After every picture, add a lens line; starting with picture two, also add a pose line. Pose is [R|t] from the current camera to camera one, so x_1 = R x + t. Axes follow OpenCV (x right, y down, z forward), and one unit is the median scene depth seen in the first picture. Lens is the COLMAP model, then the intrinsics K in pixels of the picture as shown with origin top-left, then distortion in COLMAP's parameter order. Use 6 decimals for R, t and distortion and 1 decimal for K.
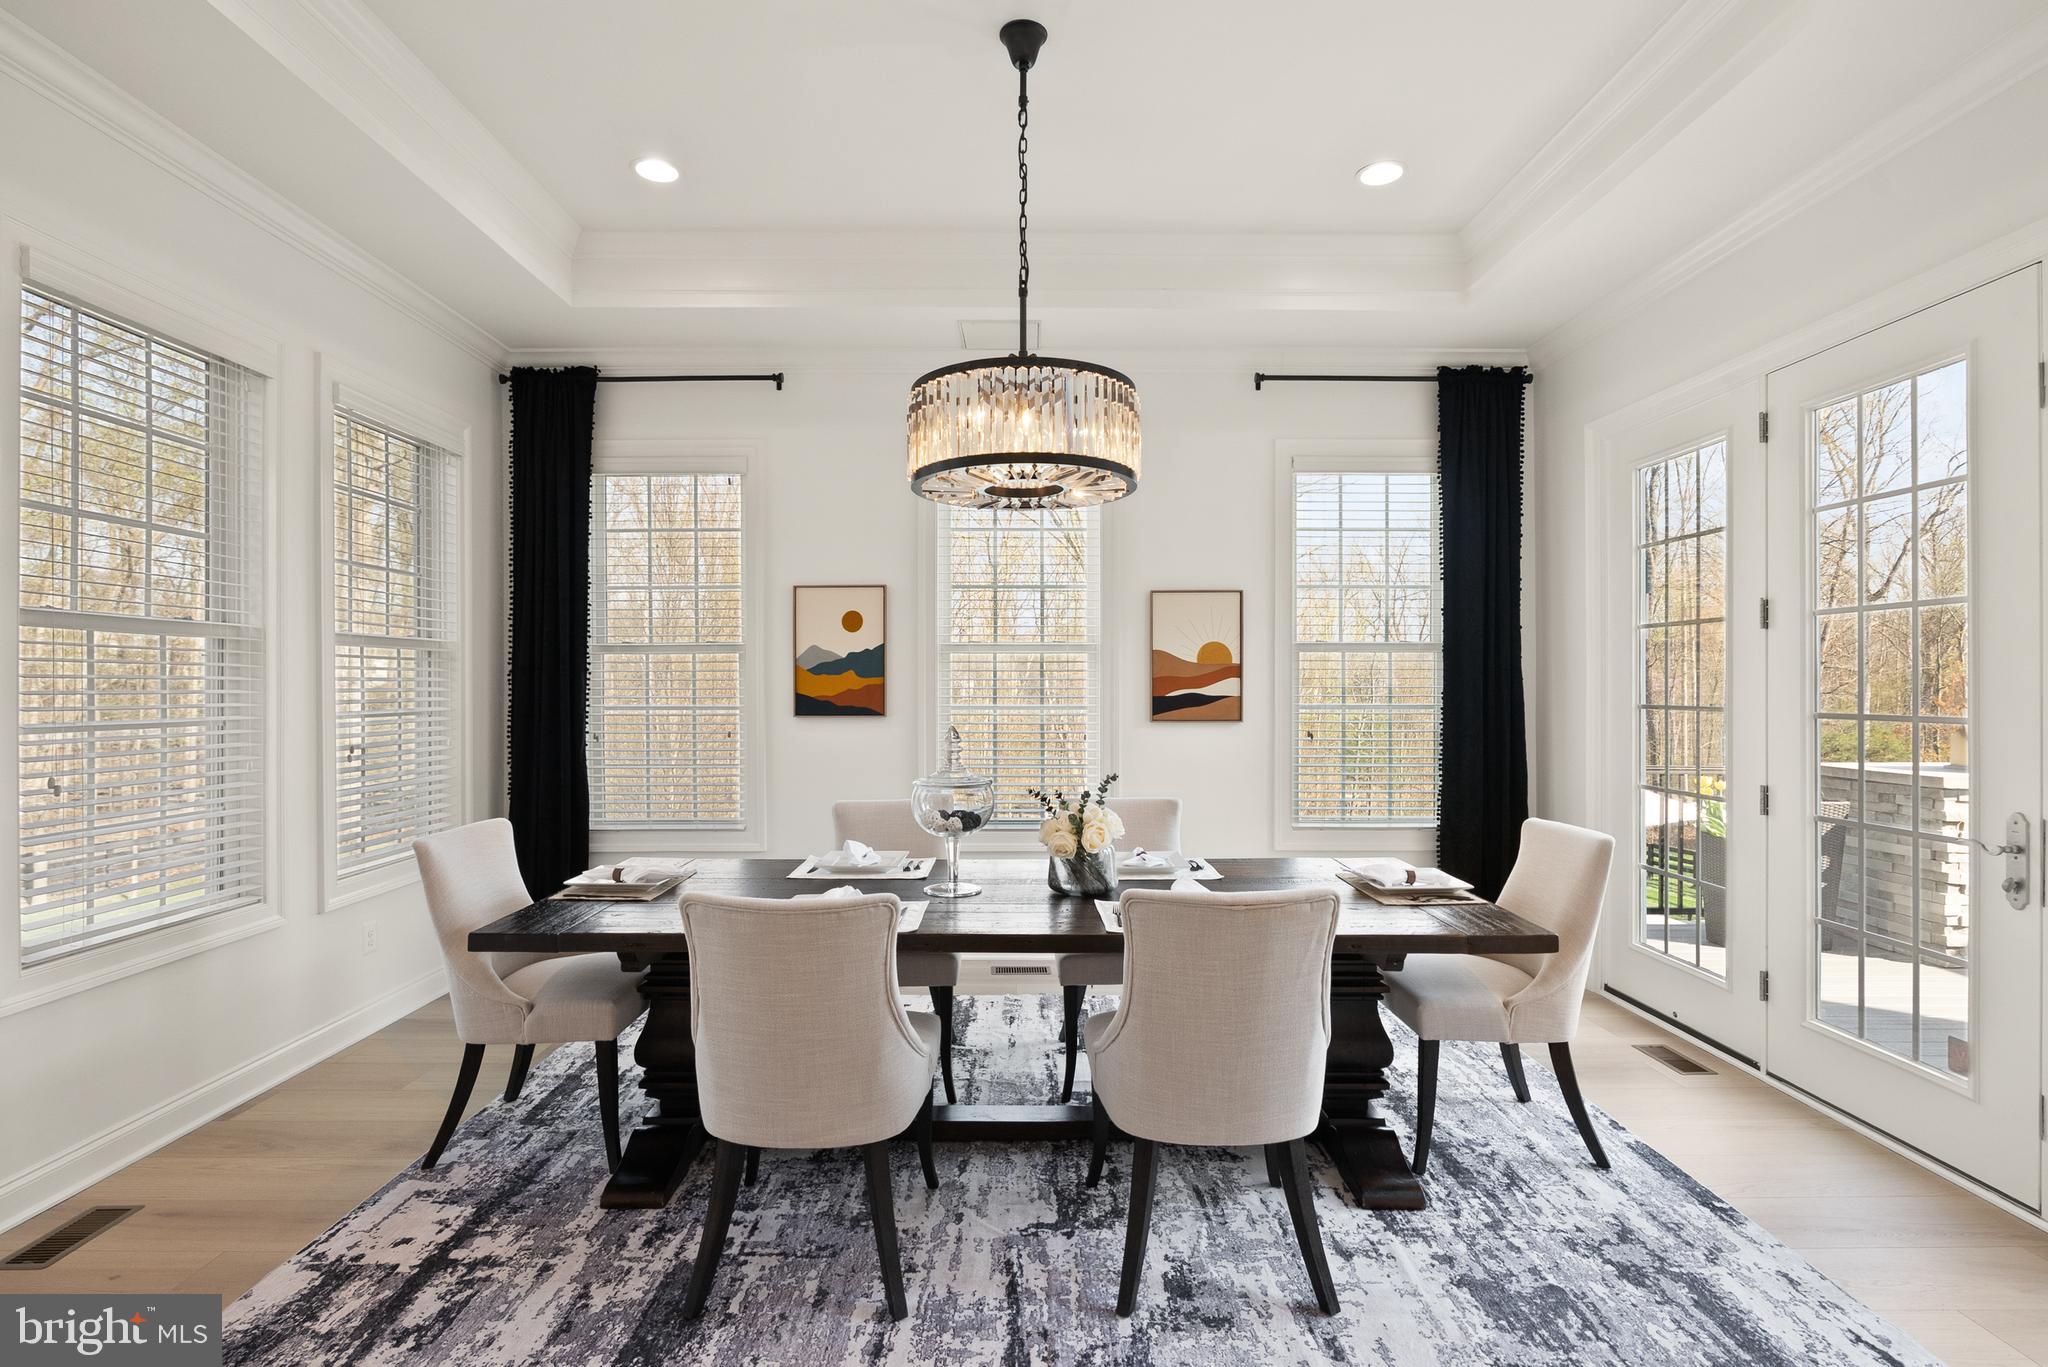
lens RADIAL K [[946.2, 0, 1025.9], [0, 946.2, 686.1], [0, 0, 1]] dist [-0.003256, 0.001230]
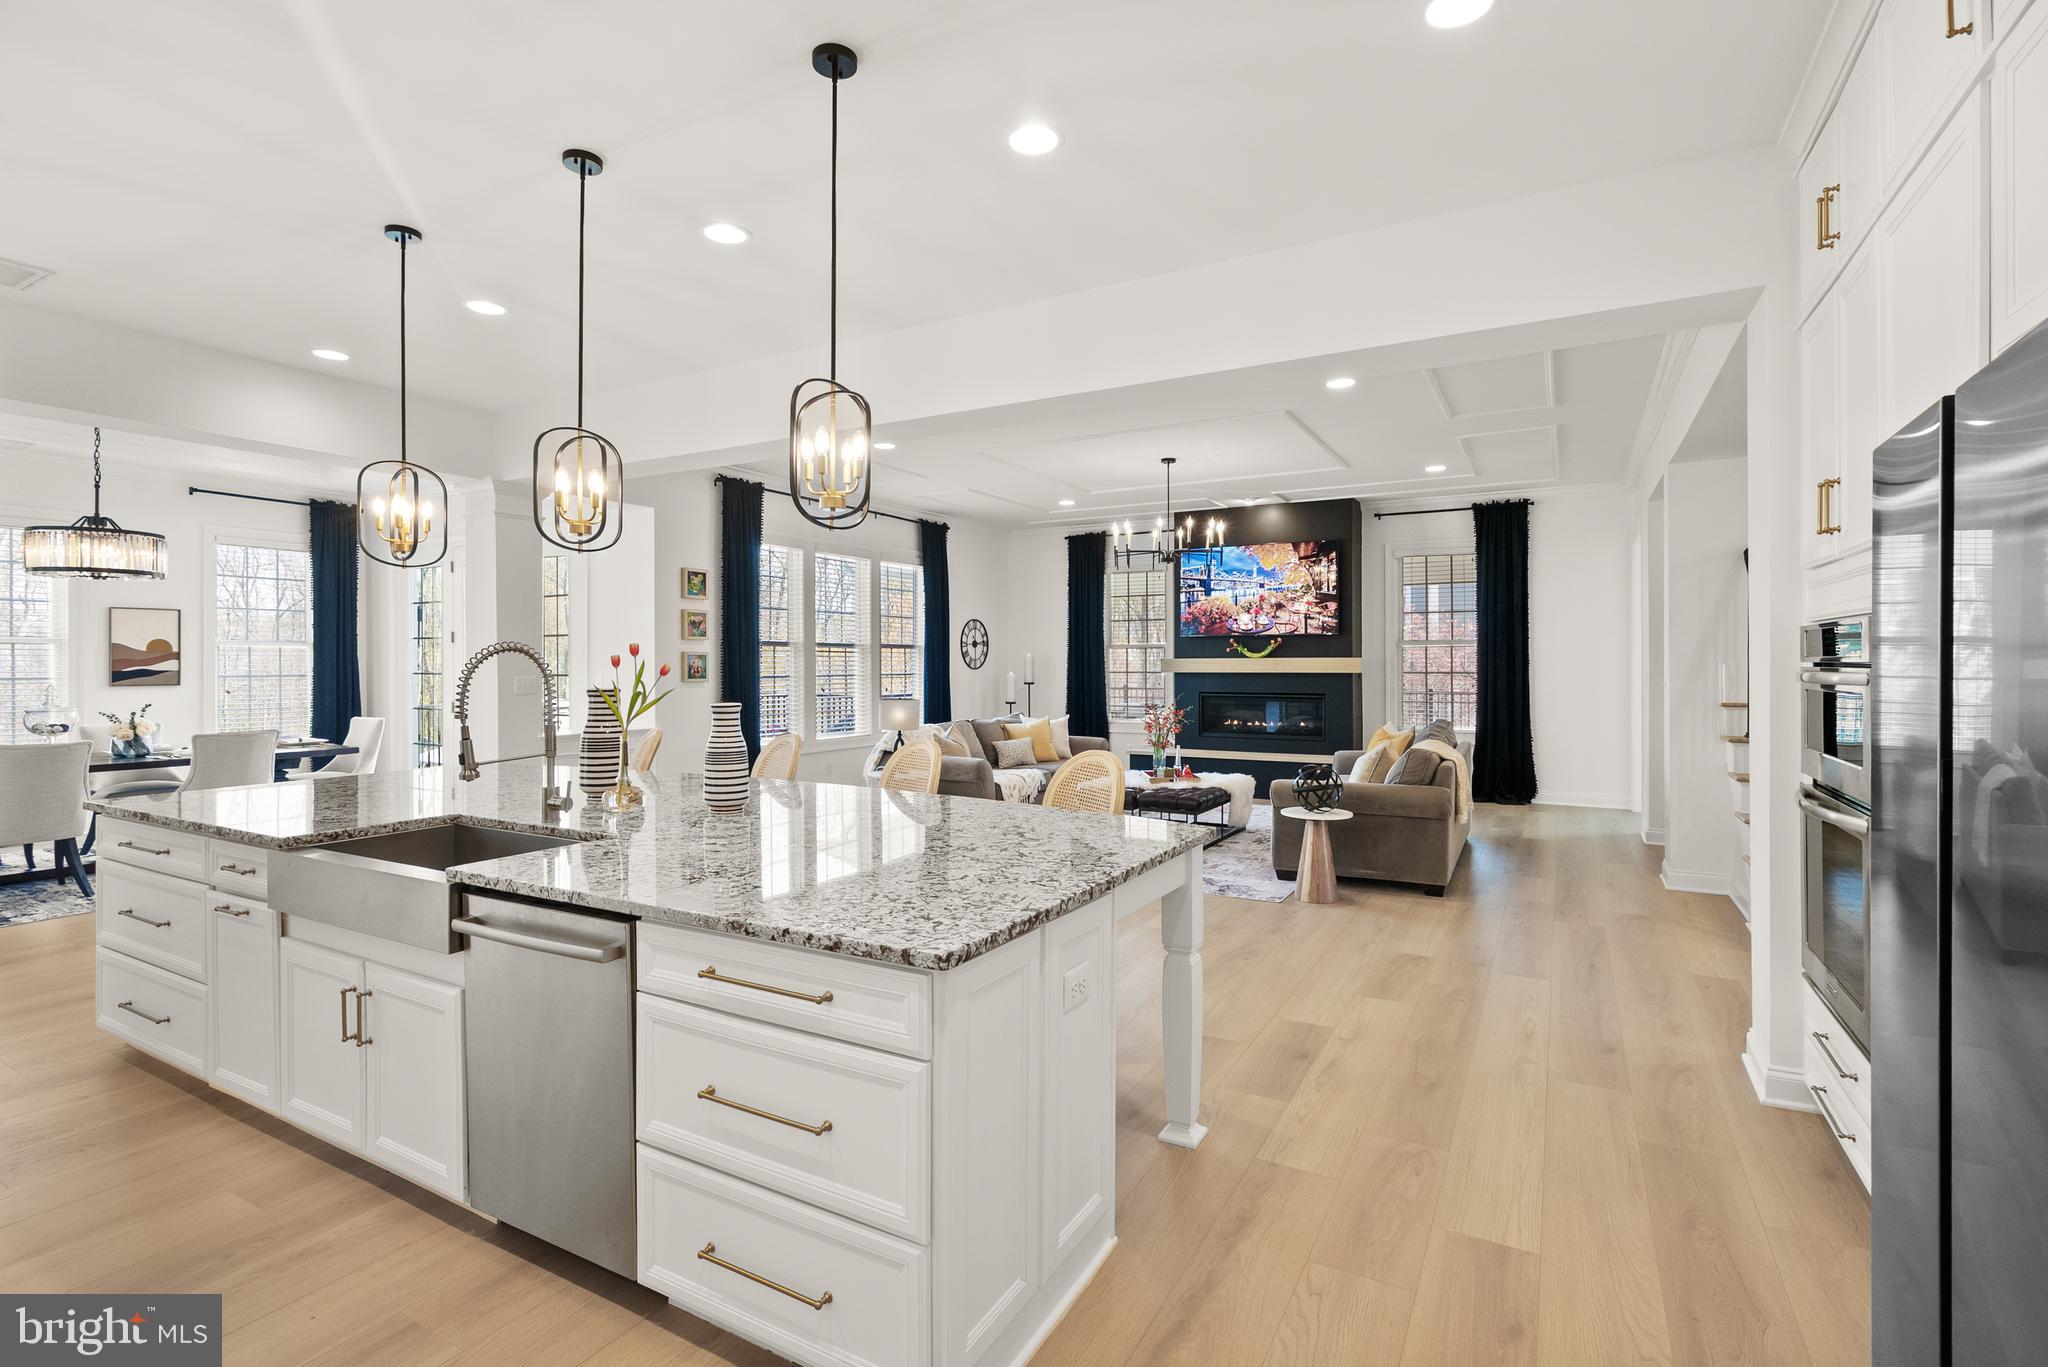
lens RADIAL K [[946.2, 0, 1033.9], [0, 946.2, 669.9], [0, 0, 1]] dist [-0.003256, 0.001230]
pose [[0.478098, -0.007041, 0.878278, -0.545060], [0.002130, 0.999974, 0.006857, 0.000795], [-0.878304, -0.001408, 0.478101, -1.204326]]
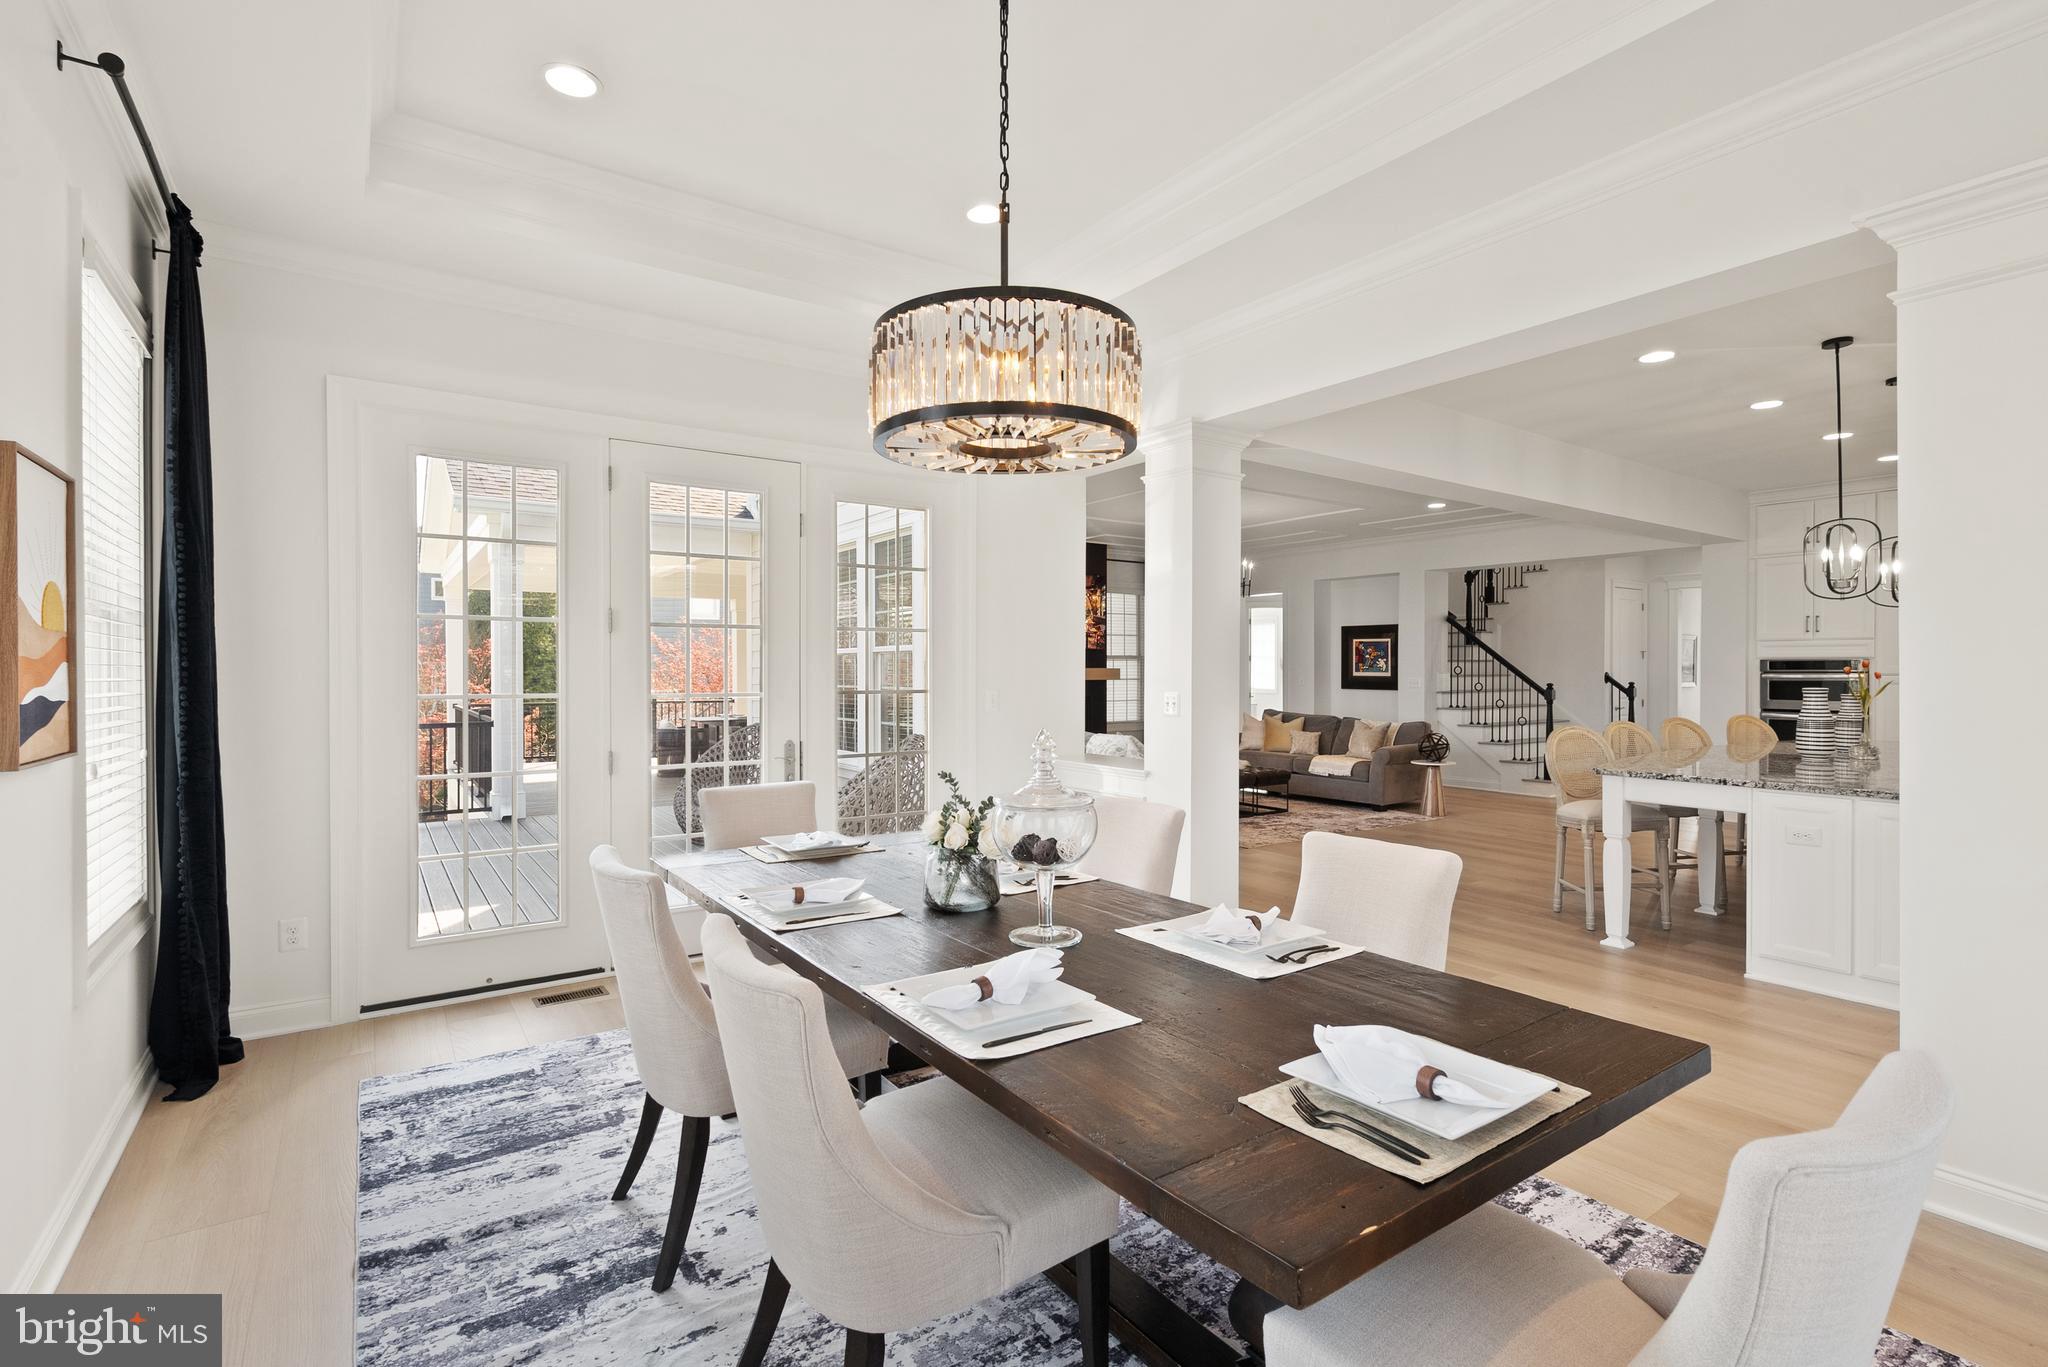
lens RADIAL K [[946.2, 0, 1023.9], [0, 946.2, 681.6], [0, 0, 1]] dist [-0.003256, 0.001230]
pose [[-0.578493, -0.008135, 0.815647, -0.443297], [0.002408, 0.999929, 0.011680, -0.004443], [-0.815684, 0.008721, -0.578432, 0.888568]]
